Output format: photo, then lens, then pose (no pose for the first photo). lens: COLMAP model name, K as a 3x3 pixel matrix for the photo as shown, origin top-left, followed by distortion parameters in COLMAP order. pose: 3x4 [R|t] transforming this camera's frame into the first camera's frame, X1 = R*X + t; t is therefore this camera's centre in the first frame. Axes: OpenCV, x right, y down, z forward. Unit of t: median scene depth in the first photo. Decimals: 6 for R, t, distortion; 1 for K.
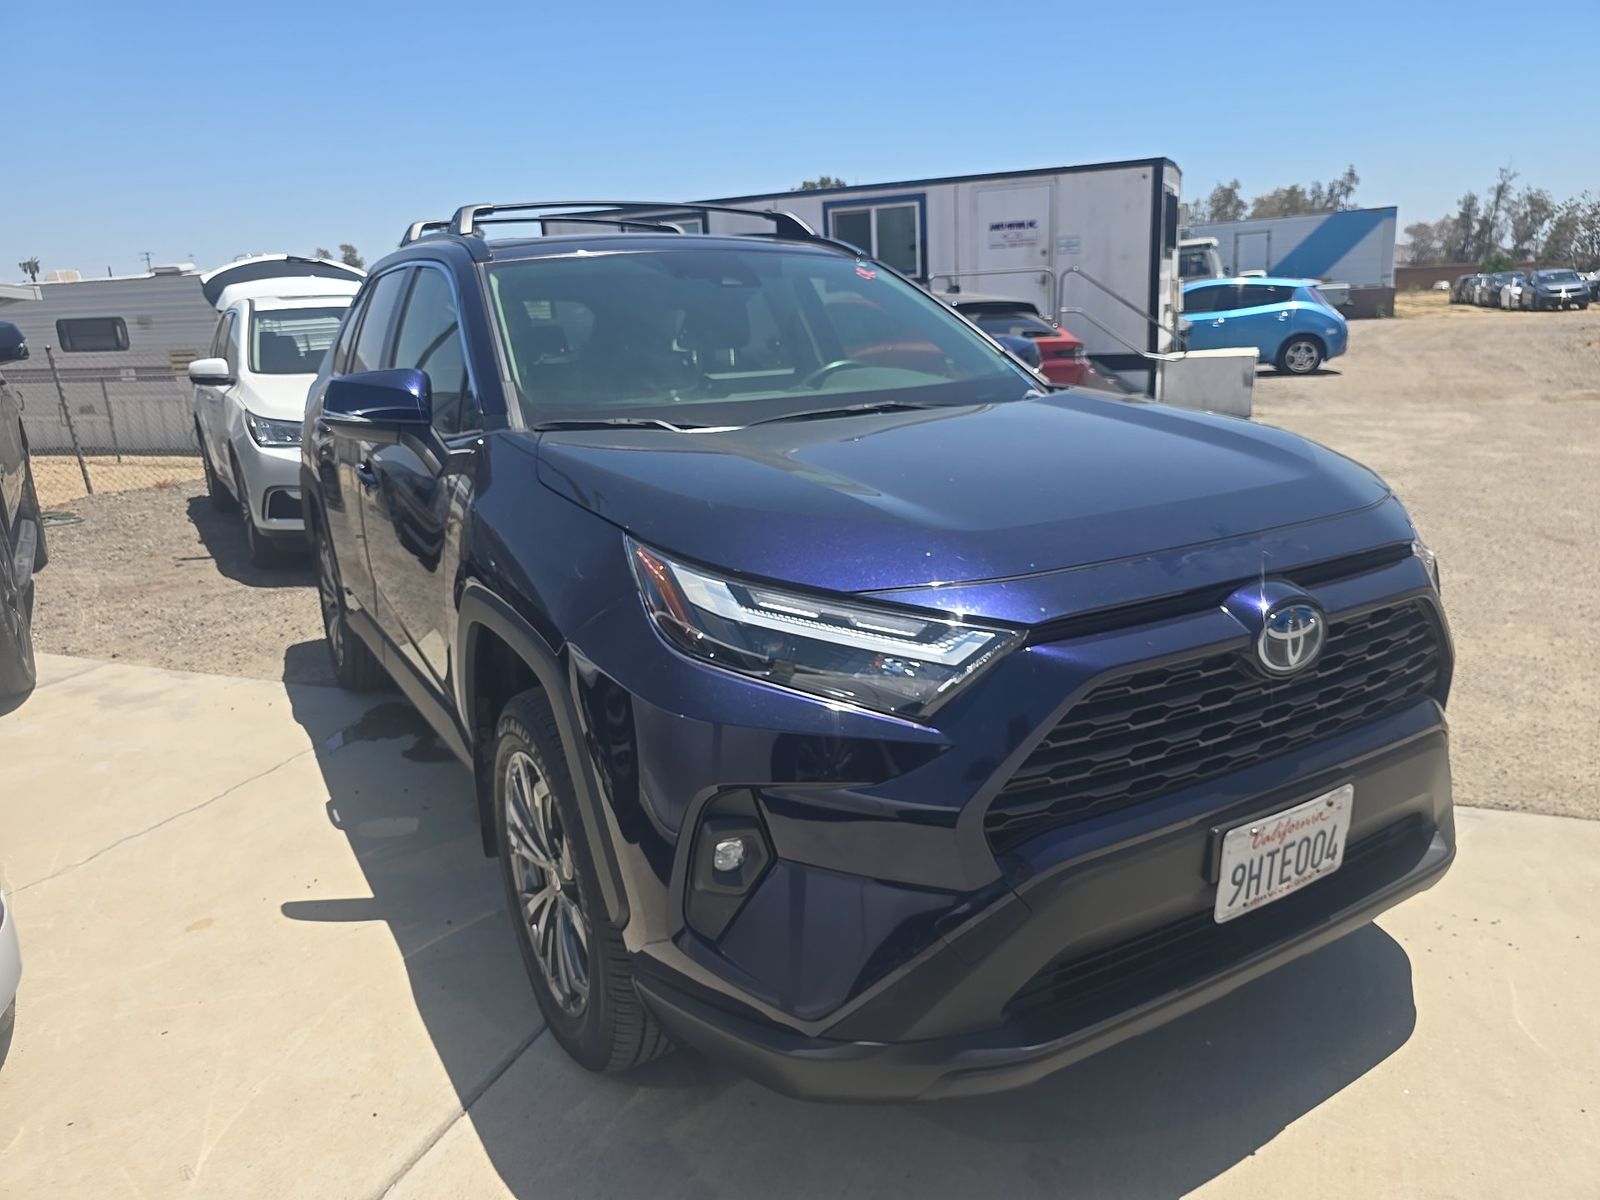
lens RADIAL K [[1089.9, 0, 790.3], [0, 1089.9, 605.6], [0, 0, 1]] dist [0.002383, -0.002026]
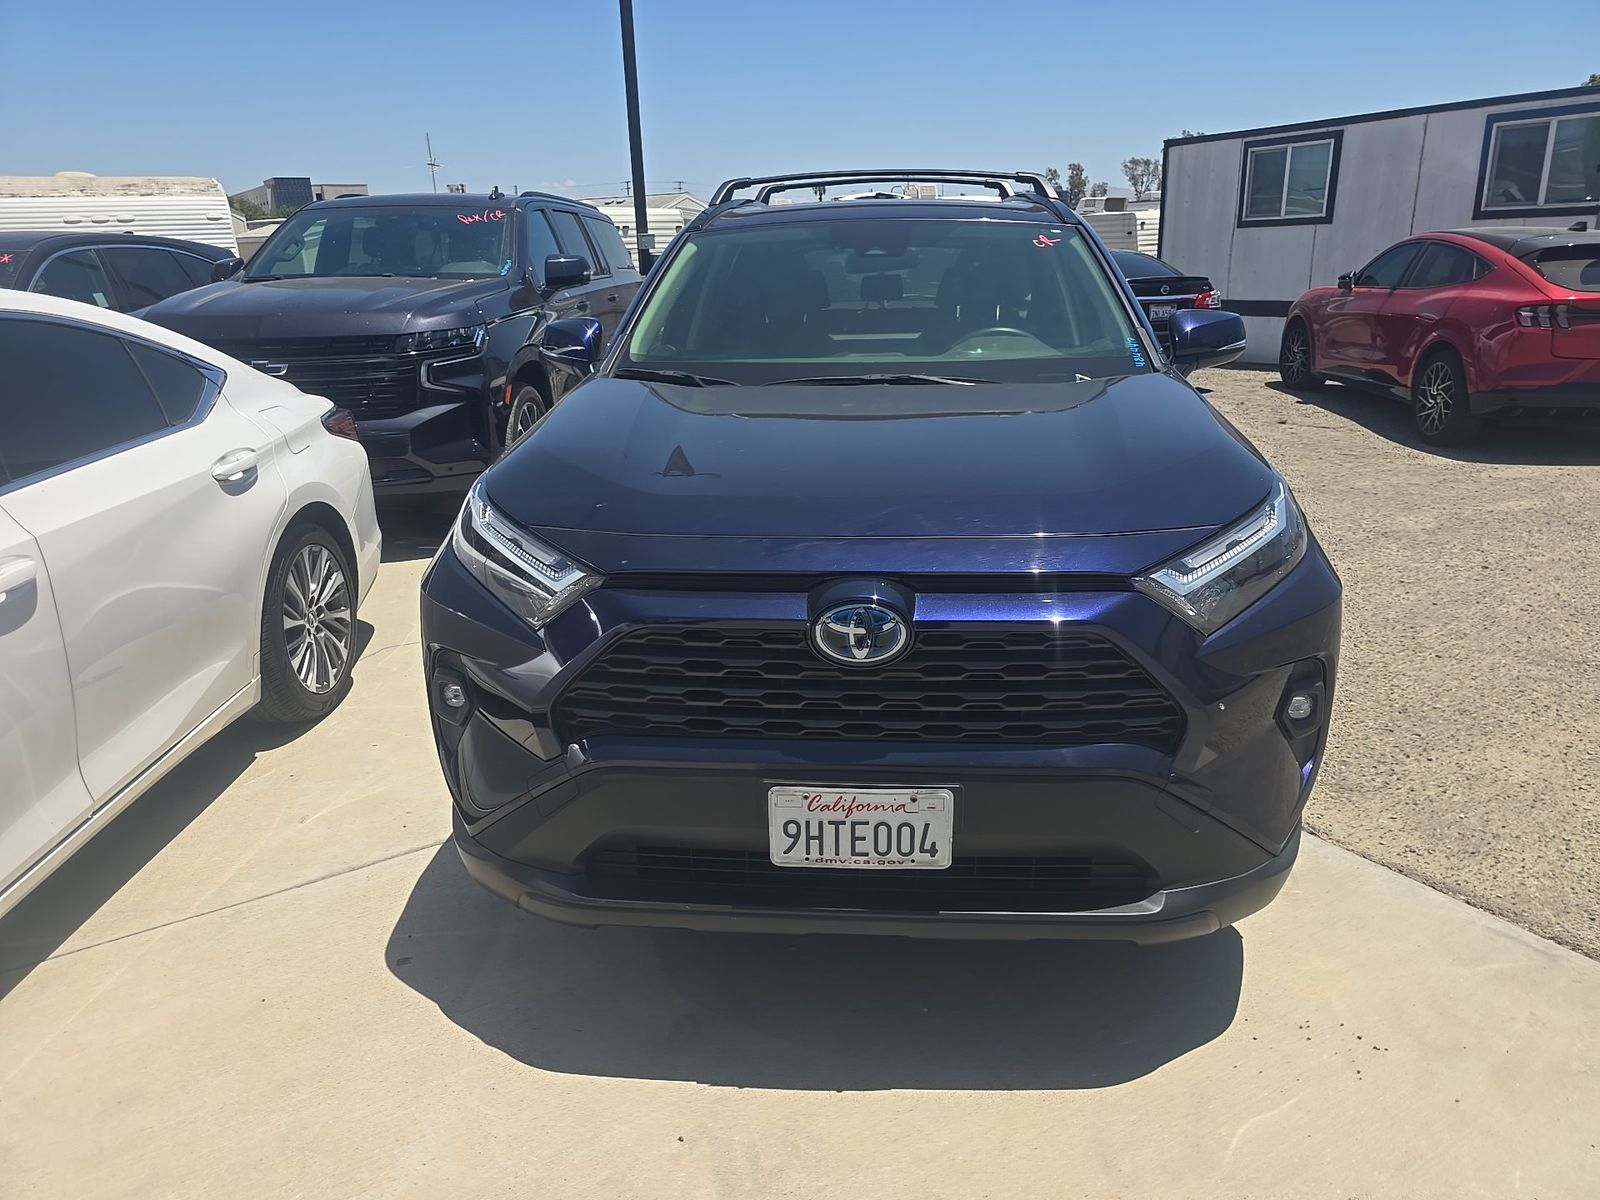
lens RADIAL K [[1089.9, 0, 790.3], [0, 1089.9, 605.6], [0, 0, 1]] dist [0.002383, -0.002026]
pose [[0.812005, 0.196044, -0.549740, 0.961706], [-0.156582, 0.980544, 0.118390, -0.109670], [0.562254, -0.010054, 0.826903, 0.069514]]
